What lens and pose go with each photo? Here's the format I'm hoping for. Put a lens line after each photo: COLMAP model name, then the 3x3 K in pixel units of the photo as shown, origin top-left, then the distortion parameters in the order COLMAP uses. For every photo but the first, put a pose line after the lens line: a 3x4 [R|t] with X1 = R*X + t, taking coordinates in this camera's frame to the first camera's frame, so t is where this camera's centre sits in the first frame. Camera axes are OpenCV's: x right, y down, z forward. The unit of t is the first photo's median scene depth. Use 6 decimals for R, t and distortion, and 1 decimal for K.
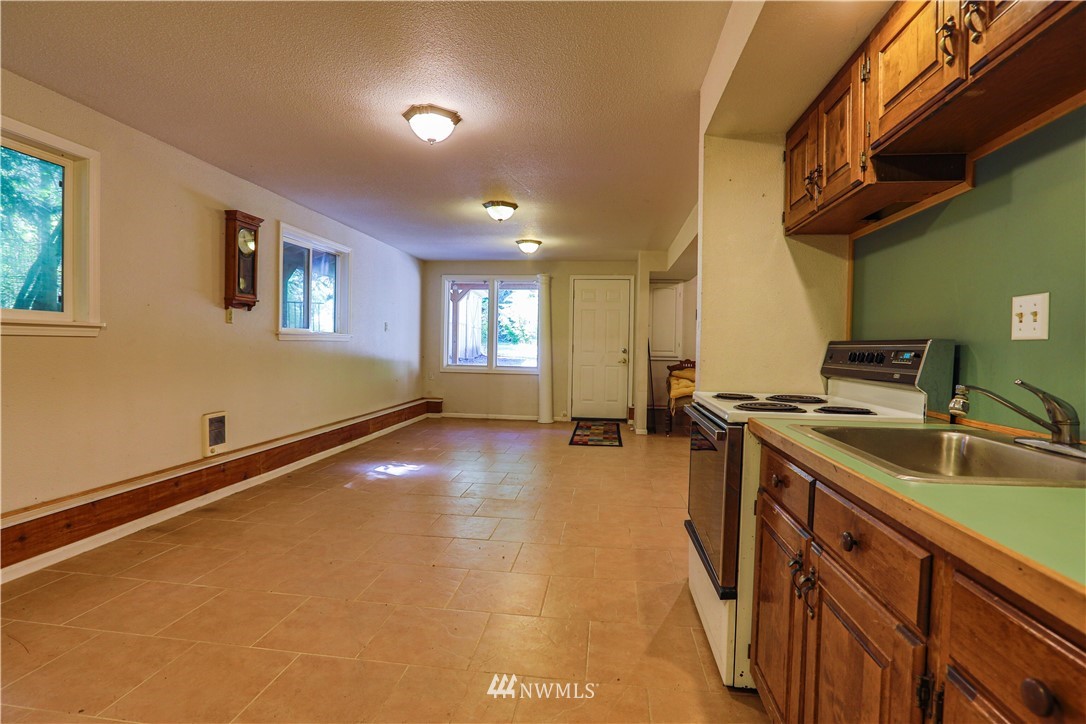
lens RADIAL K [[526.6, 0, 542.1], [0, 526.6, 357.7], [0, 0, 1]] dist [-0.039751, 0.009190]
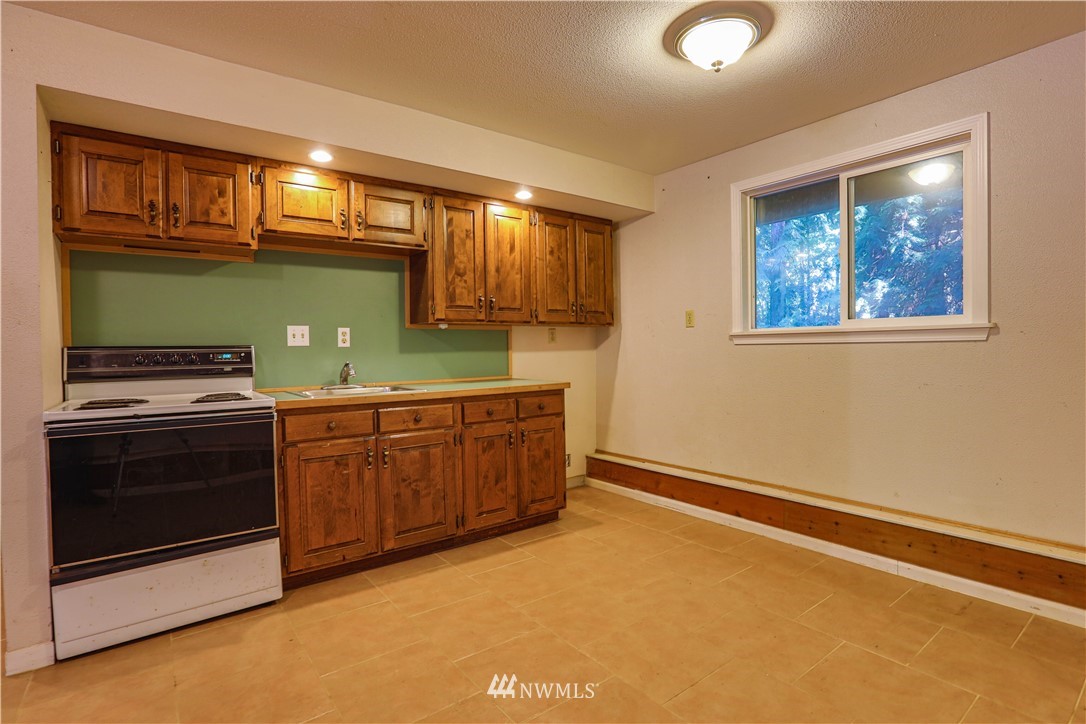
lens RADIAL K [[526.6, 0, 543.0], [0, 526.6, 360.1], [0, 0, 1]] dist [-0.039751, 0.009190]
pose [[-0.696656, -0.019896, 0.717129, -1.358457], [0.019319, 0.998733, 0.046475, -0.057596], [-0.717145, 0.046232, -0.695389, 1.757871]]
